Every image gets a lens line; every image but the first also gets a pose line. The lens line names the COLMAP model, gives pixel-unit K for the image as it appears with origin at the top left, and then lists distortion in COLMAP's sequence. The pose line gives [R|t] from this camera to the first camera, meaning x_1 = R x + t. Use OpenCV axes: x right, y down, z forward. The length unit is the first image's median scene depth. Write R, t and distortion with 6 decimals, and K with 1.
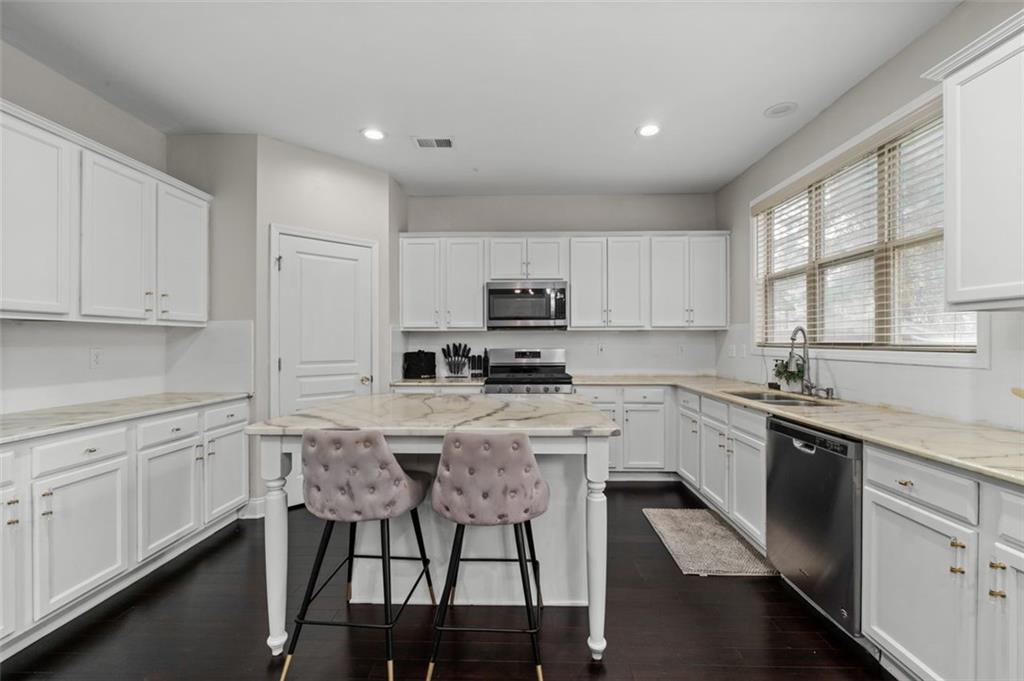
lens RADIAL K [[427.1, 0, 511.8], [0, 427.1, 343.3], [0, 0, 1]] dist [-0.011752, 0.000344]
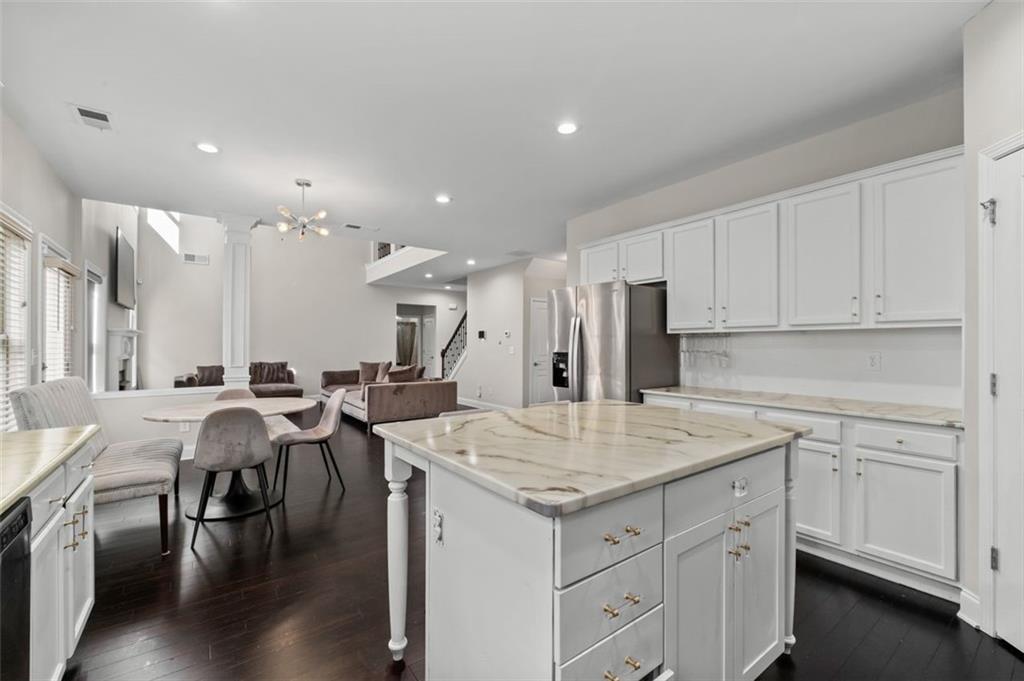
lens RADIAL K [[427.1, 0, 512.1], [0, 427.1, 343.9], [0, 0, 1]] dist [-0.011752, 0.000344]
pose [[-0.785162, -0.004794, -0.619272, 0.392466], [-0.001087, 0.999979, -0.006363, -0.000422], [0.619289, -0.004323, -0.785151, 1.241758]]
